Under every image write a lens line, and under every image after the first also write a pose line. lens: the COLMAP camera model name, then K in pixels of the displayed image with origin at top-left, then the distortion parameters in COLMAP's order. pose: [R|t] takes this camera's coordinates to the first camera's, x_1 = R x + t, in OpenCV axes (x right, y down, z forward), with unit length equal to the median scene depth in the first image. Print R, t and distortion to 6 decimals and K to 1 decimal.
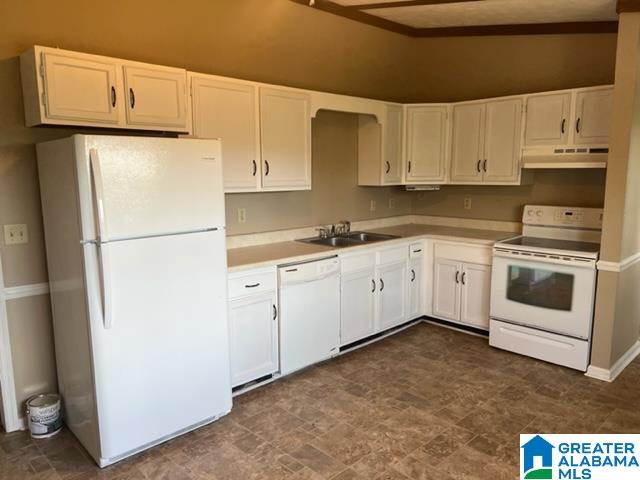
lens RADIAL K [[480.4, 0, 322.3], [0, 480.4, 241.1], [0, 0, 1]] dist [0.013225, 0.006072]
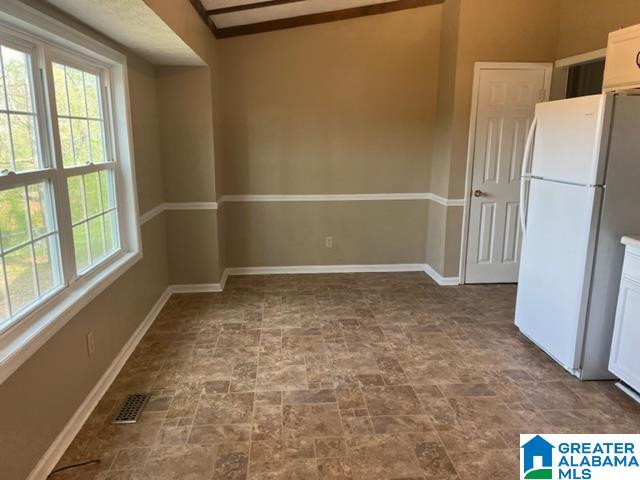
lens RADIAL K [[480.4, 0, 321.9], [0, 480.4, 239.8], [0, 0, 1]] dist [0.013225, 0.006072]
pose [[-0.634955, 0.163215, -0.755111, 0.893210], [-0.121009, 0.944351, 0.305872, -0.229370], [0.763013, 0.285590, -0.579870, 1.616740]]
